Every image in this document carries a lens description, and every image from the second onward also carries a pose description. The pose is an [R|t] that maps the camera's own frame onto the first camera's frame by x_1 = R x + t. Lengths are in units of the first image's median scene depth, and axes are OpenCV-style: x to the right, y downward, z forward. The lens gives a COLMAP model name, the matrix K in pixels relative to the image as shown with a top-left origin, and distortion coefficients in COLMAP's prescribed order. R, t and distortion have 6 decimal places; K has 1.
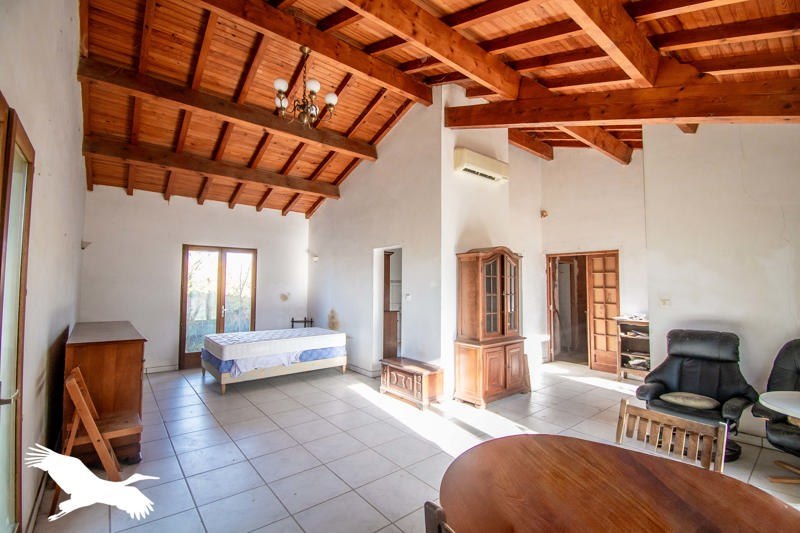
lens RADIAL K [[353.0, 0, 403.3], [0, 353.0, 267.6], [0, 0, 1]] dist [0.000424, -0.000076]
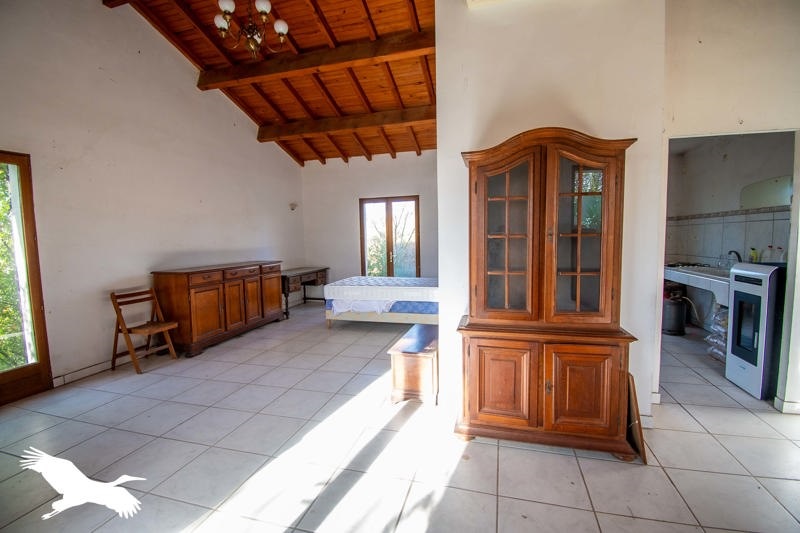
lens RADIAL K [[353.0, 0, 403.5], [0, 353.0, 265.8], [0, 0, 1]] dist [0.000424, -0.000076]
pose [[0.578790, 0.053131, -0.813744, 0.428787], [0.061962, 0.992125, 0.108849, 0.037396], [0.813119, -0.113422, 0.570940, 0.436656]]
